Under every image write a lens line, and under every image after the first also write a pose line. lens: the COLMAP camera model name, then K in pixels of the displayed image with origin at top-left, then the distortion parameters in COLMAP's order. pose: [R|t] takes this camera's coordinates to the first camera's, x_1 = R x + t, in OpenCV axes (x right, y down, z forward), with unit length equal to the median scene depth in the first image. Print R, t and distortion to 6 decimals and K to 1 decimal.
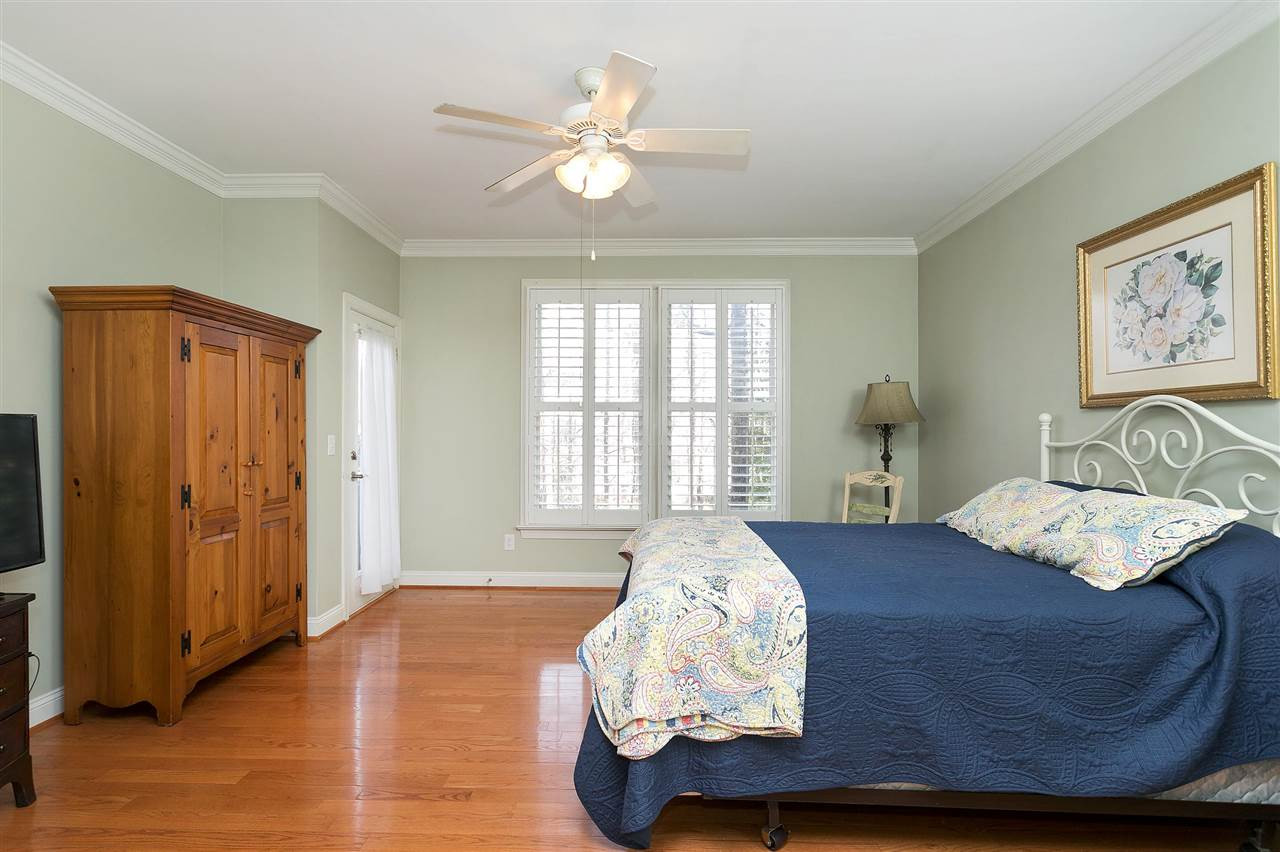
lens RADIAL K [[623.3, 0, 640.0], [0, 623.3, 432.0], [0, 0, 1]] dist [-0.000449, -0.000089]
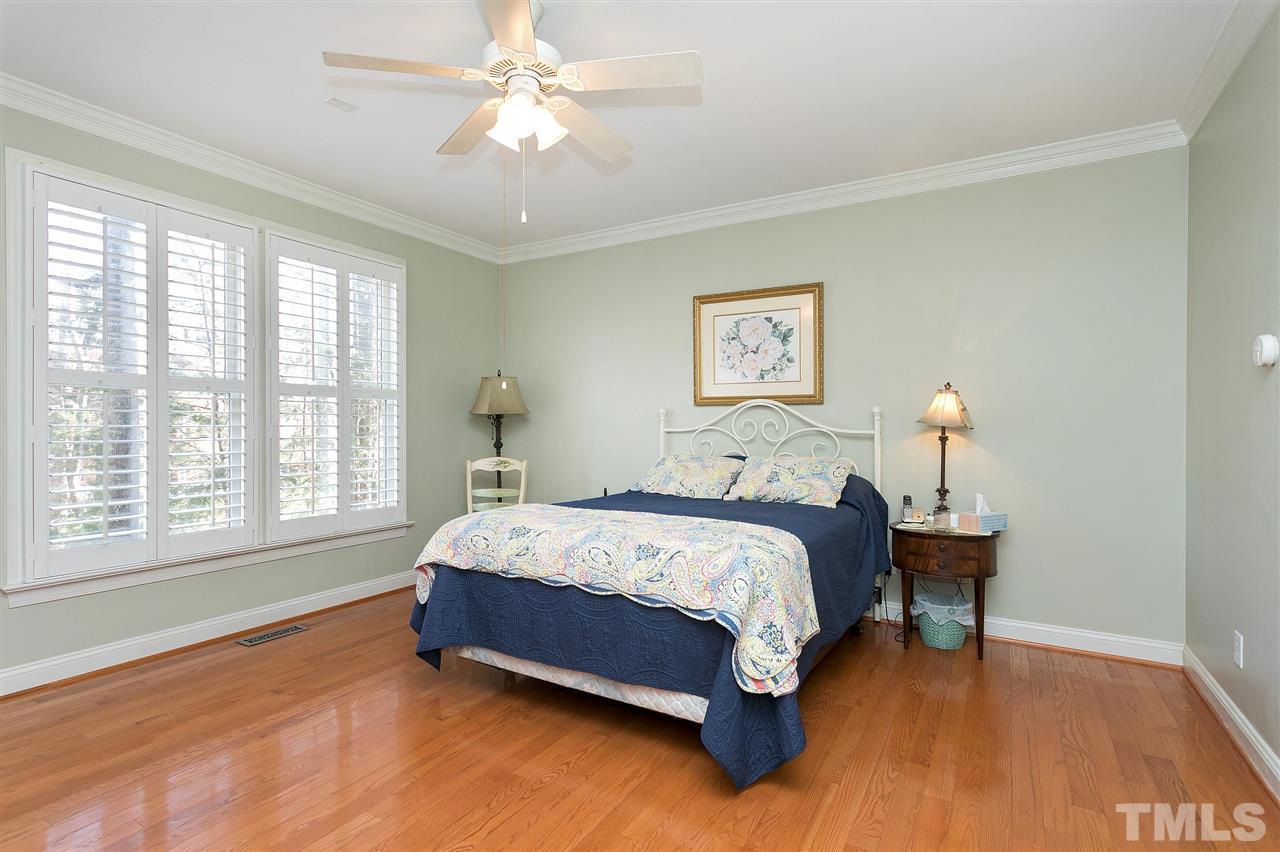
lens RADIAL K [[619.3, 0, 640.0], [0, 619.3, 426.0], [0, 0, 1]] dist [0.001449, 0.000280]
pose [[0.492424, -0.002489, 0.870352, -0.767910], [0.001265, 0.999997, 0.002144, 0.009880], [-0.870355, 0.000045, 0.492426, 0.434976]]
